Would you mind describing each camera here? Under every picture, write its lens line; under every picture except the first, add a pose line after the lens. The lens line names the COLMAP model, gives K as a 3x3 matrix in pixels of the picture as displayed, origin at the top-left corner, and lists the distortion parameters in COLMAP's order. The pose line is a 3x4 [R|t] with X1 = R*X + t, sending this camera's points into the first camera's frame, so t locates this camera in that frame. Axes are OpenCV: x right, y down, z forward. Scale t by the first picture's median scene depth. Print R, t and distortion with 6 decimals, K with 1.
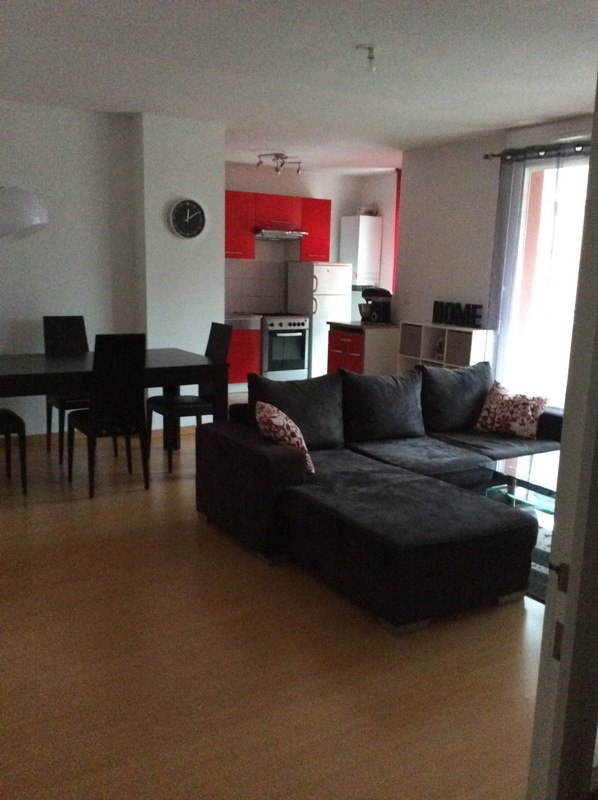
lens RADIAL K [[736.9, 0, 299.0], [0, 736.9, 400.0], [0, 0, 1]] dist [0.052730, -0.010505]
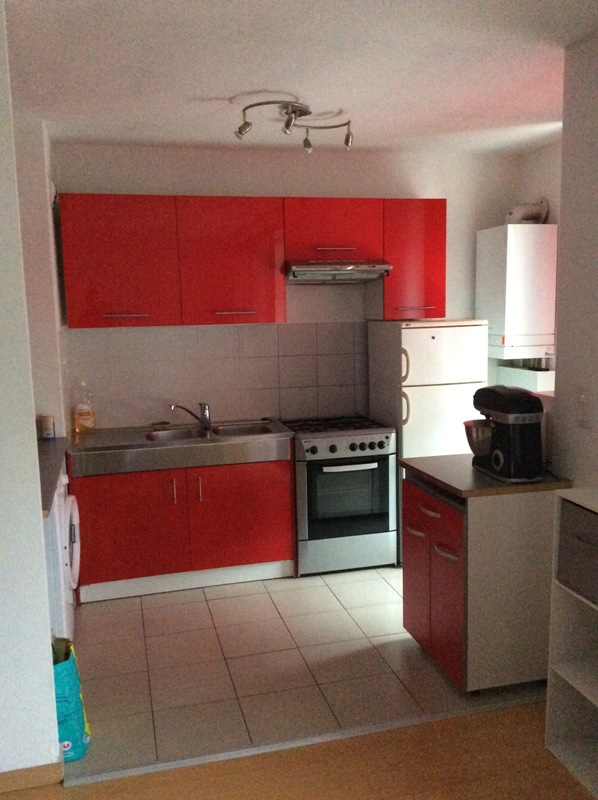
lens RADIAL K [[736.9, 0, 299.0], [0, 736.9, 400.0], [0, 0, 1]] dist [0.052730, -0.010505]
pose [[0.951884, -0.009386, -0.306315, 0.107044], [-0.005227, 0.998888, -0.046852, -0.110092], [0.306414, 0.046199, 0.950777, 0.503626]]
